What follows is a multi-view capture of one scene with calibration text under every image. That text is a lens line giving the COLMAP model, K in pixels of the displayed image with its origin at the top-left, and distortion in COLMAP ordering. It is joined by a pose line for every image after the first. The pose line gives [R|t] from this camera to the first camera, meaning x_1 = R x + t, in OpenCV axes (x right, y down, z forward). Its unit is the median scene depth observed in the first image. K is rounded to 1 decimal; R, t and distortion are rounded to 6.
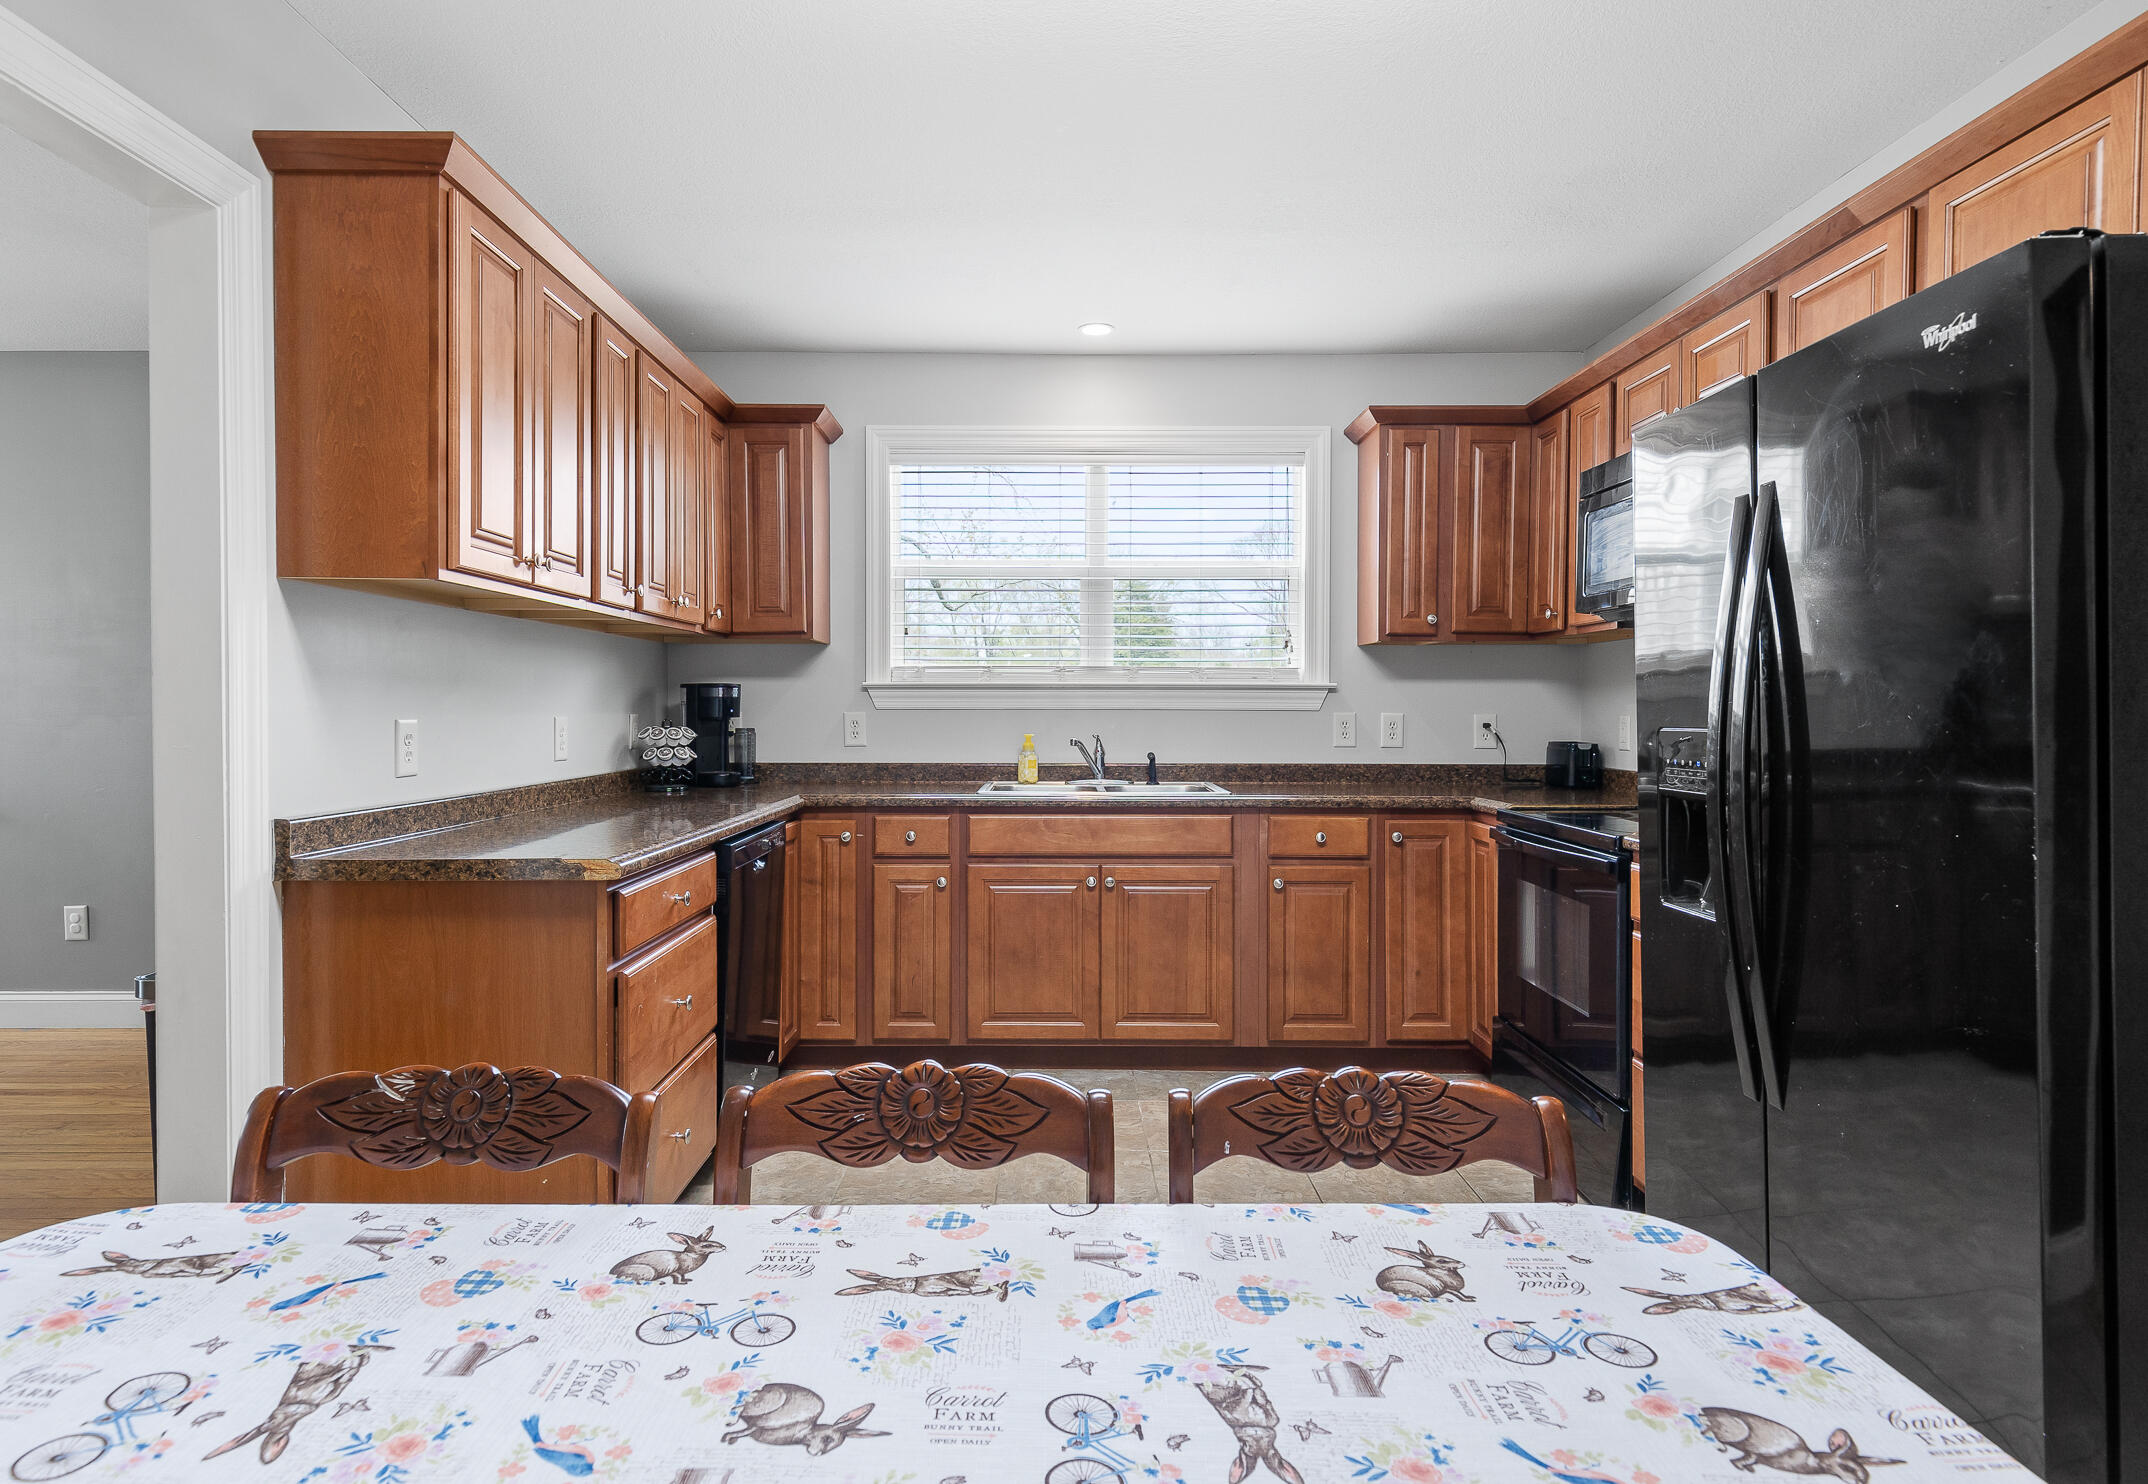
lens RADIAL K [[1175.7, 0, 1074.0], [0, 1175.7, 742.0], [0, 0, 1]] dist [0.019916, -0.000722]
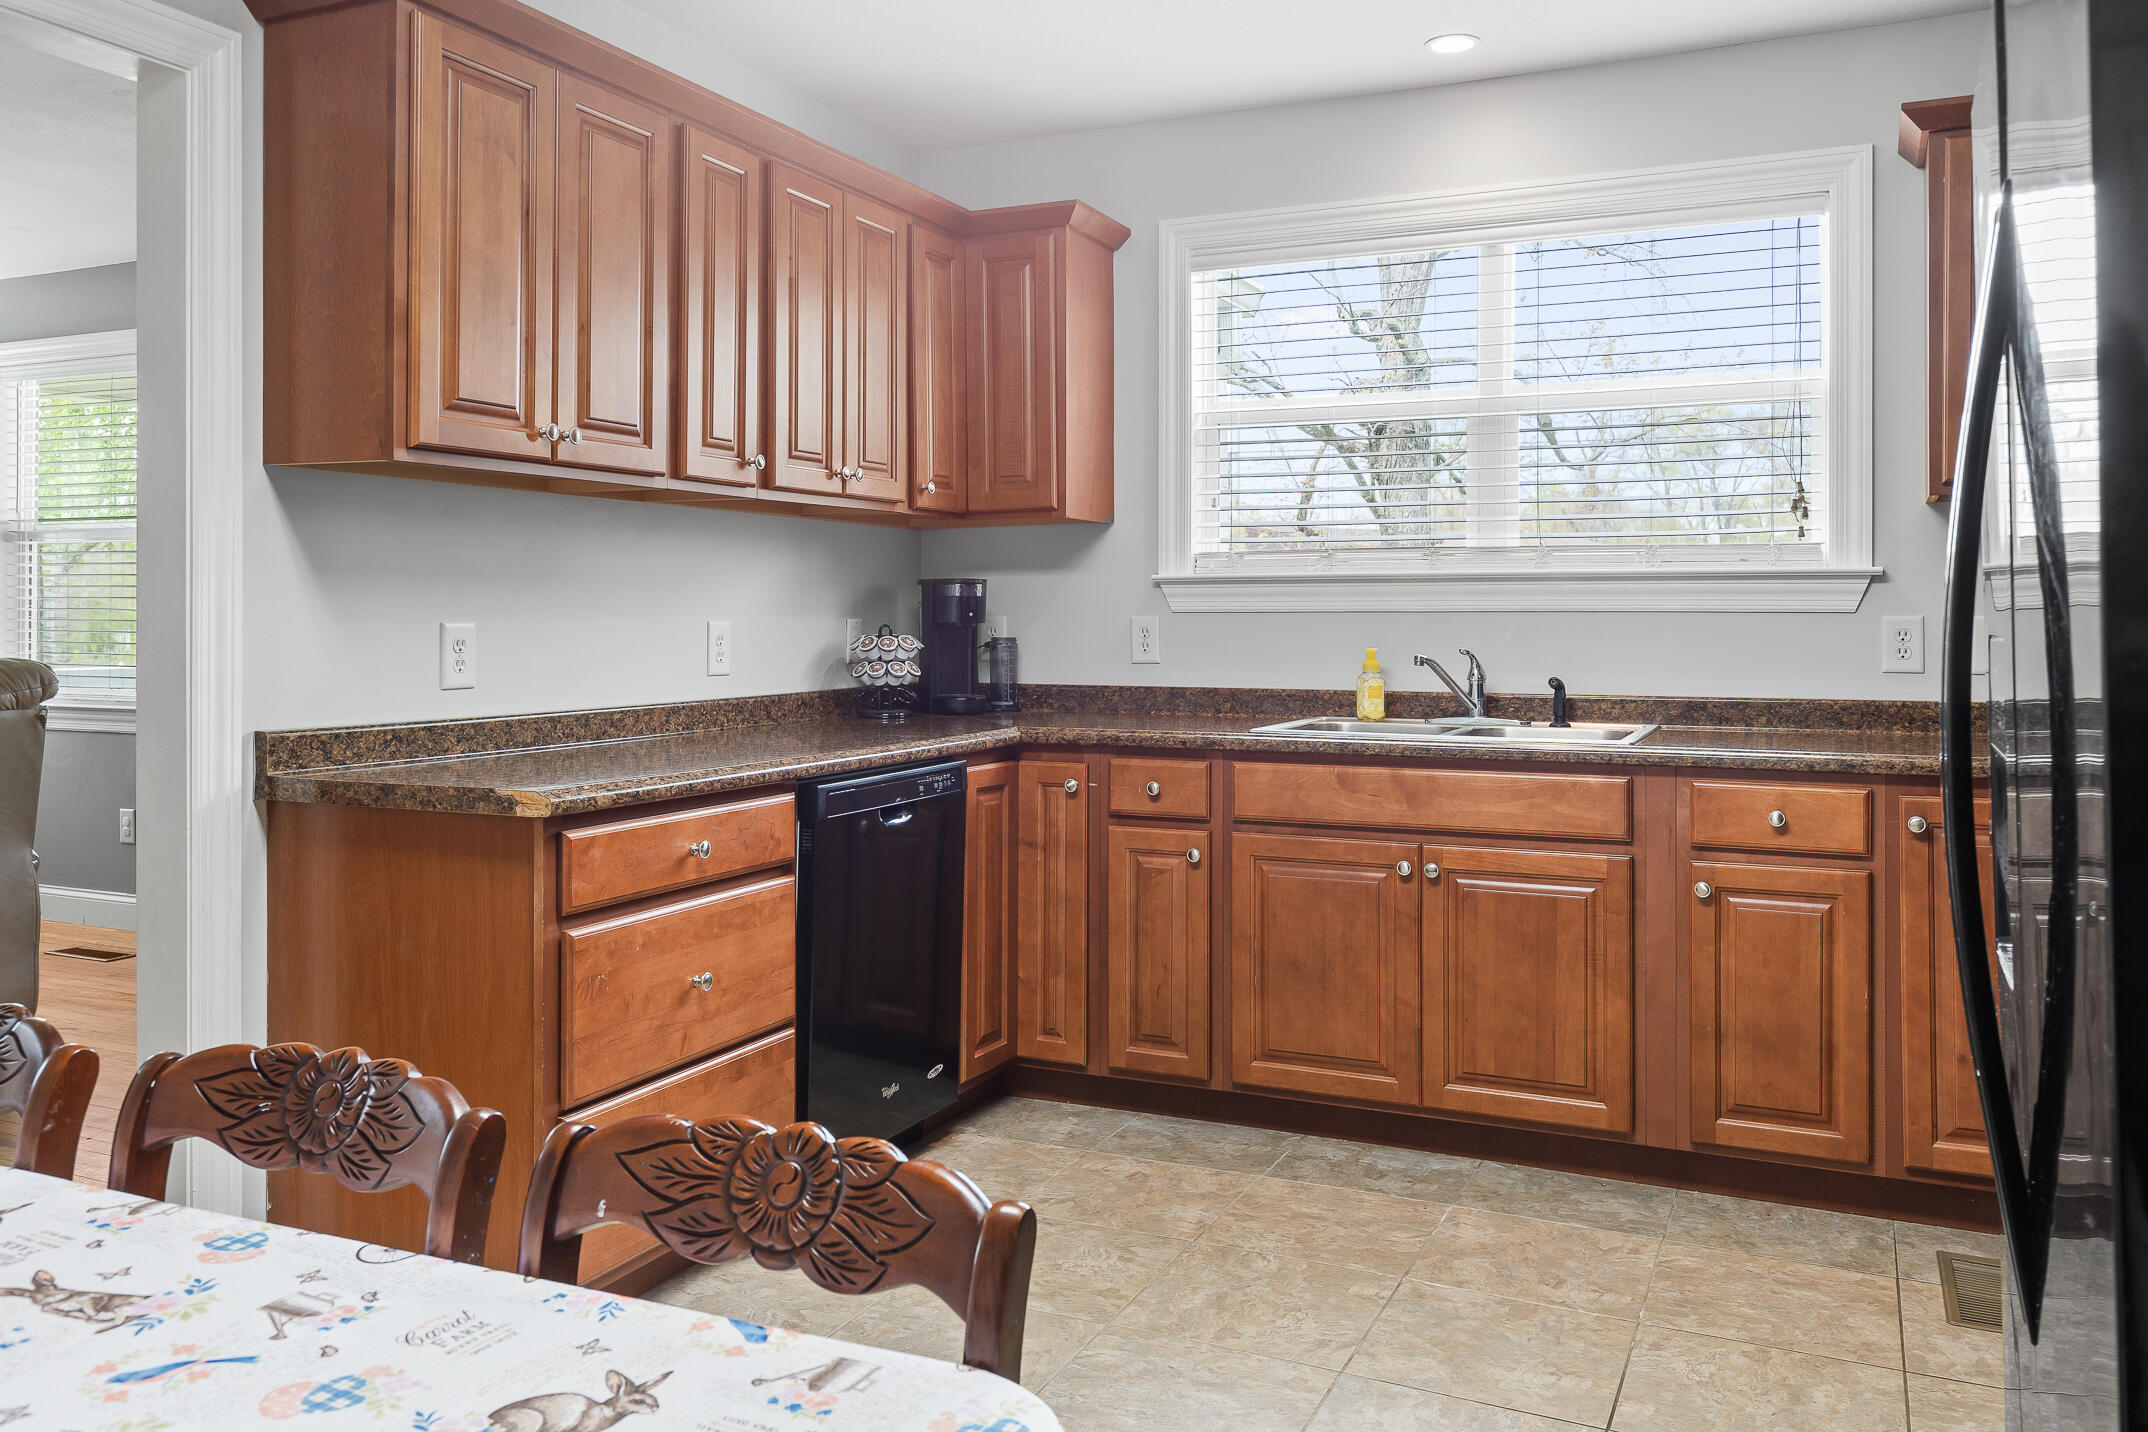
lens RADIAL K [[1670.5, 0, 1074.9], [0, 1670.5, 643.7], [0, 0, 1]] dist [0.005703, 0.000195]
pose [[0.906966, 0.005518, -0.421168, 0.242628], [-0.010374, 0.999903, -0.009239, 0.001801], [0.421076, 0.012749, 0.906936, 0.057024]]
